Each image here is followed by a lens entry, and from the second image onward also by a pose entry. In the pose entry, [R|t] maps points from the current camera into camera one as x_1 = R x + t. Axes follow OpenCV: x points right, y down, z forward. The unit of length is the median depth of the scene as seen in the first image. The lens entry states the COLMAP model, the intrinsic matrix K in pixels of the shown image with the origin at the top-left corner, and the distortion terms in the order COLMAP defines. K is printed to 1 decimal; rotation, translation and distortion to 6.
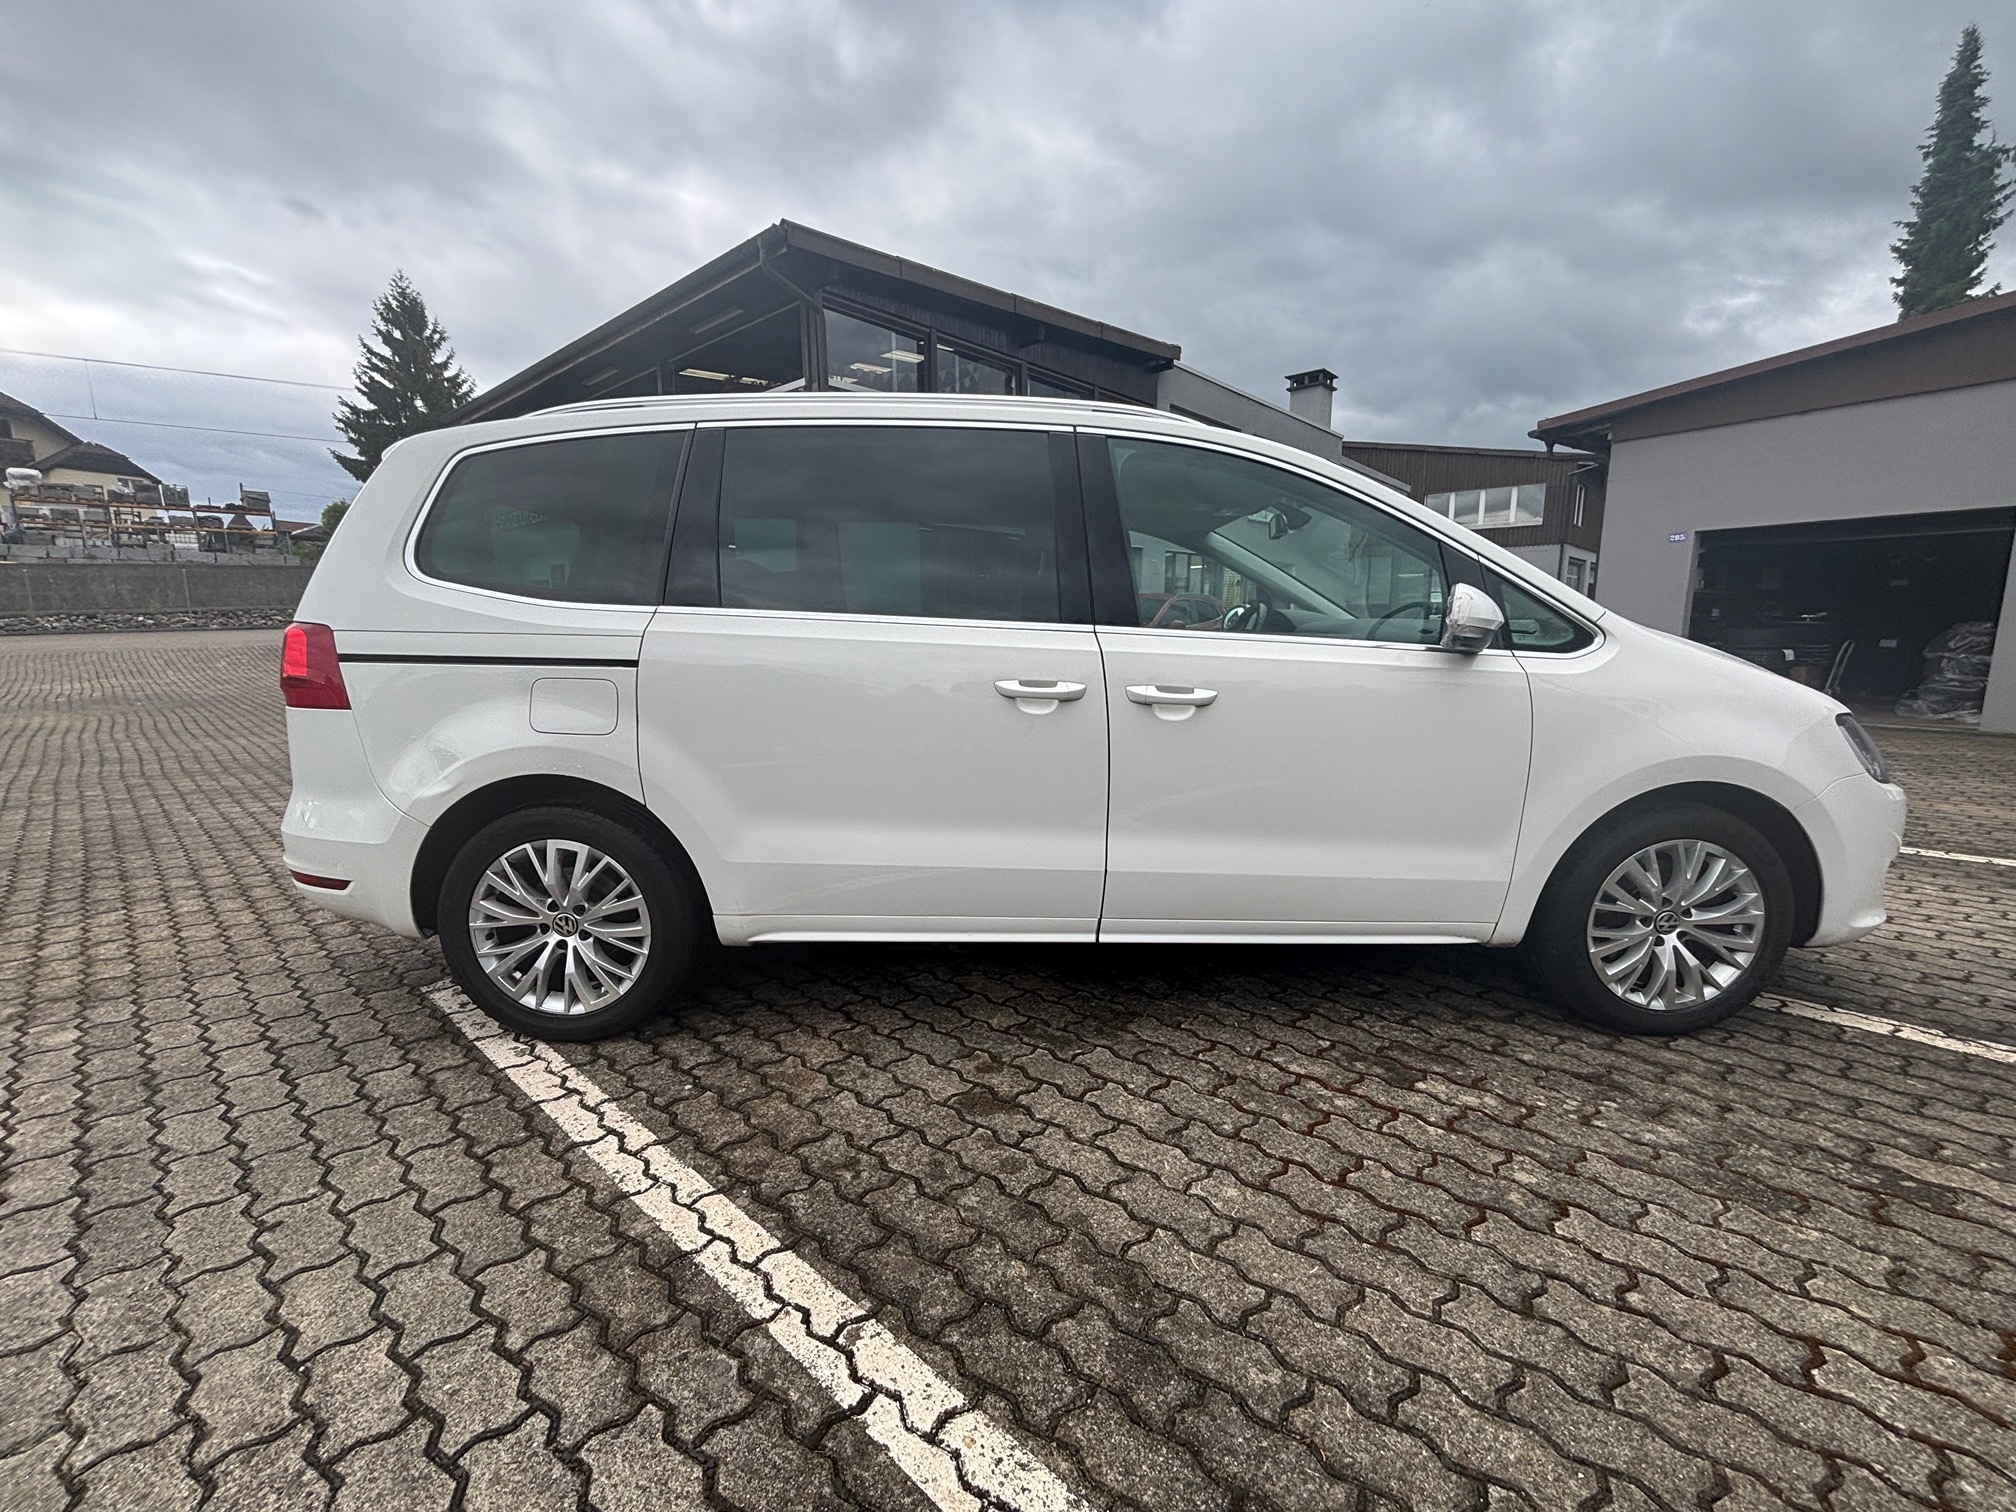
lens RADIAL K [[830.1, 0, 1008.0], [0, 830.1, 756.0], [0, 0, 1]] dist [-0.005257, -0.000100]
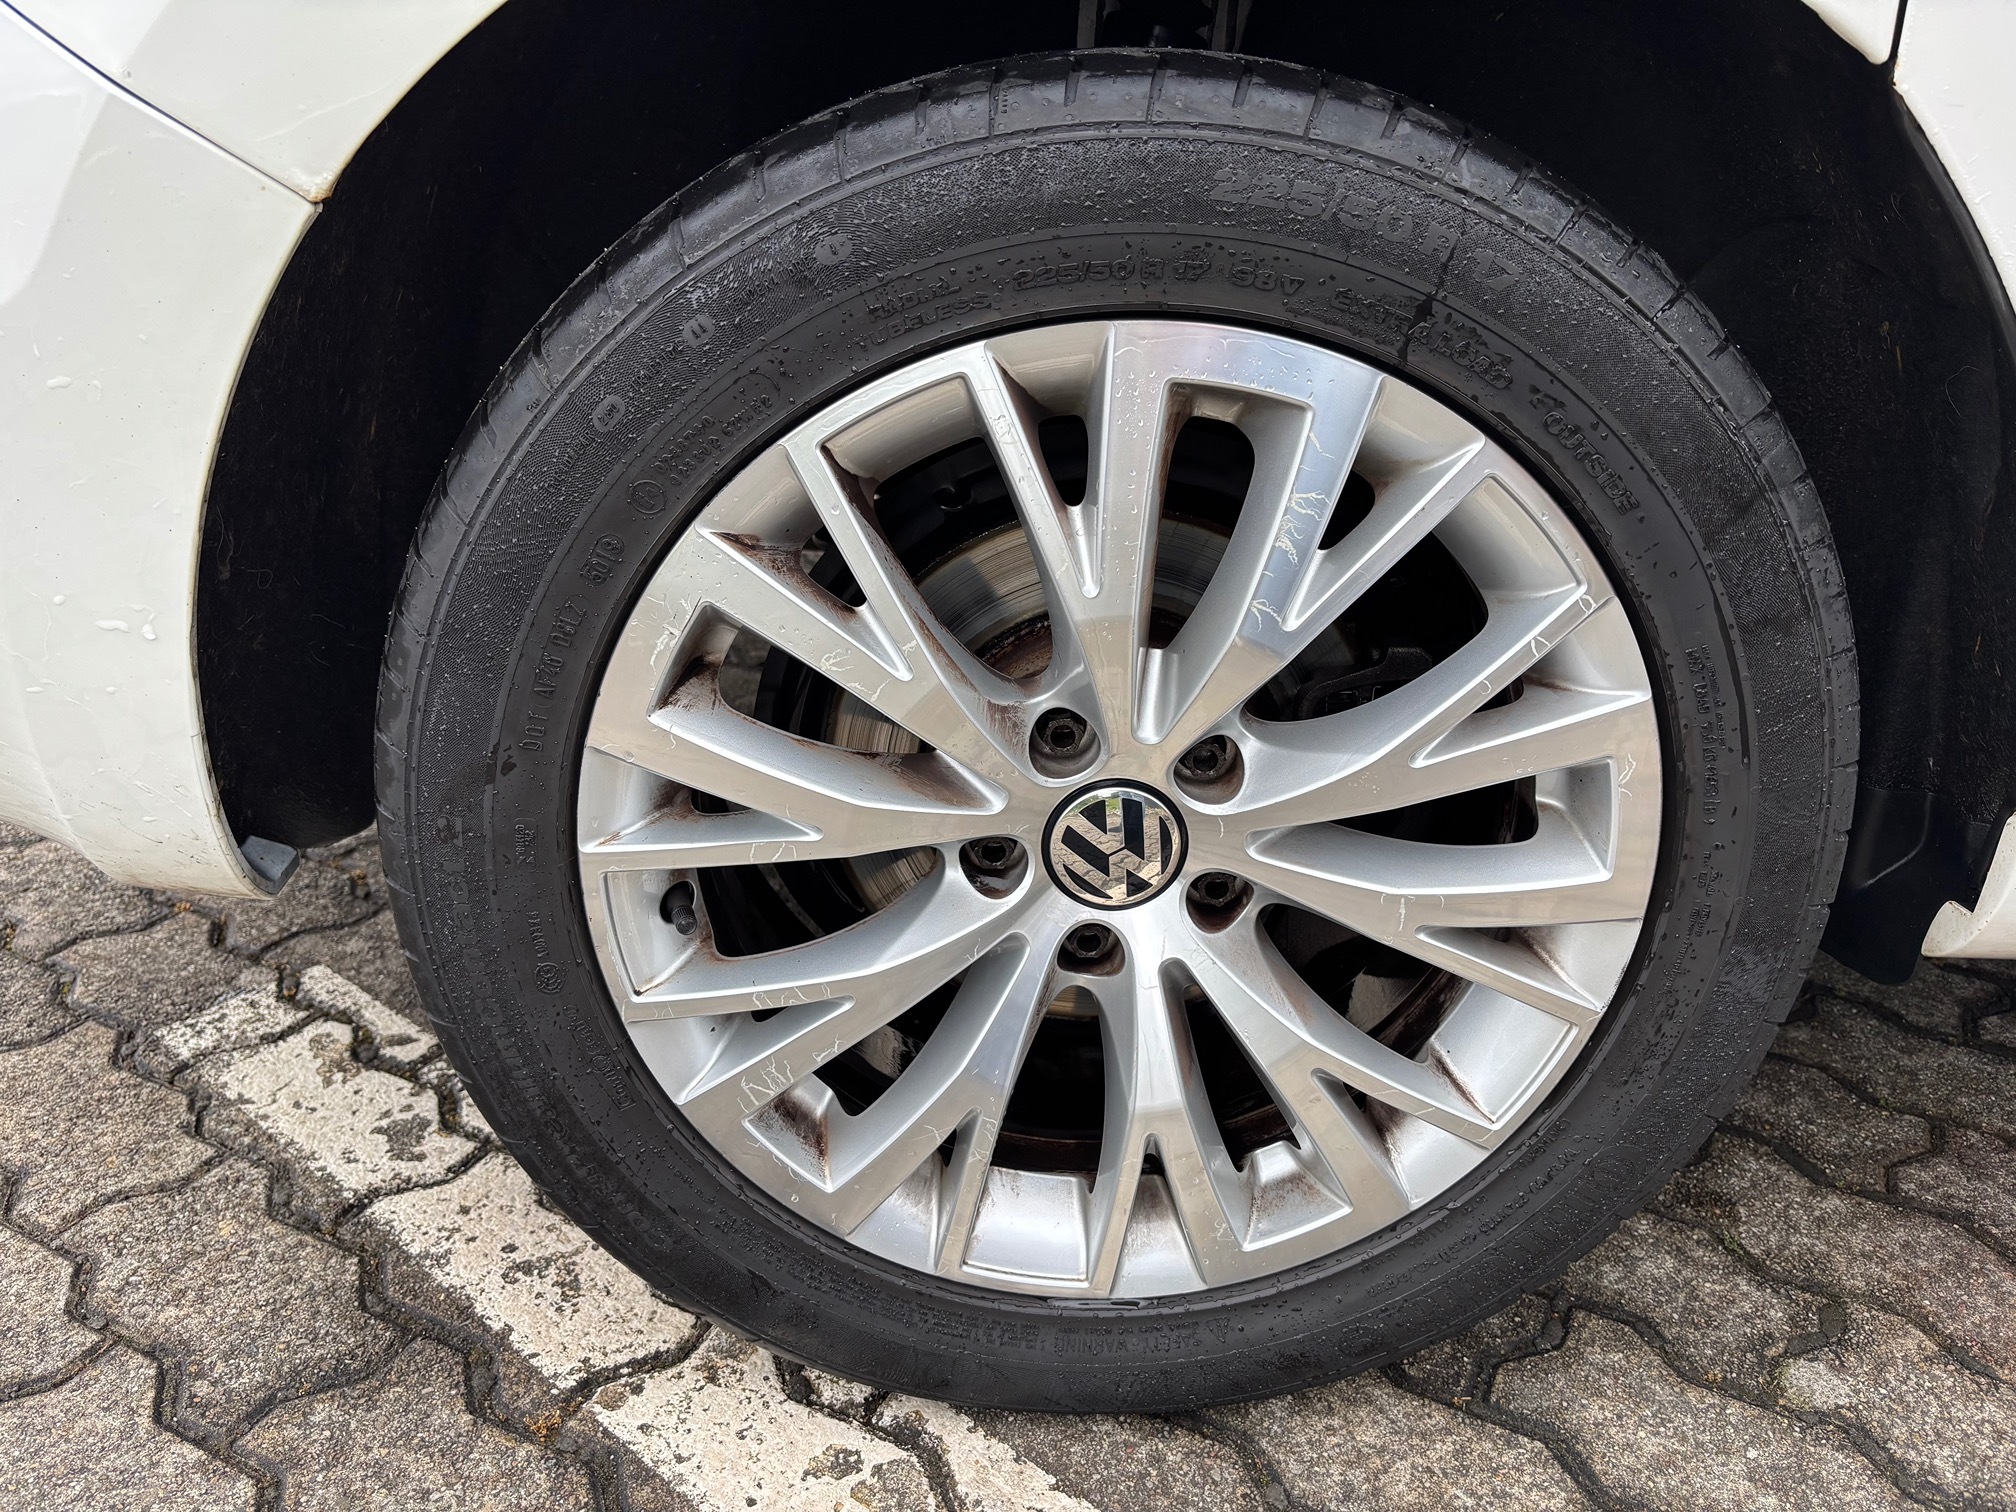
lens RADIAL K [[1523.5, 0, 1008.0], [0, 1523.5, 756.0], [0, 0, 1]] dist [0.083781, -0.084408]
pose [[0.999631, 0.013755, 0.023426, -0.615601], [-0.019428, 0.964716, 0.262575, 0.110806], [-0.018988, -0.262933, 0.964627, 0.759513]]
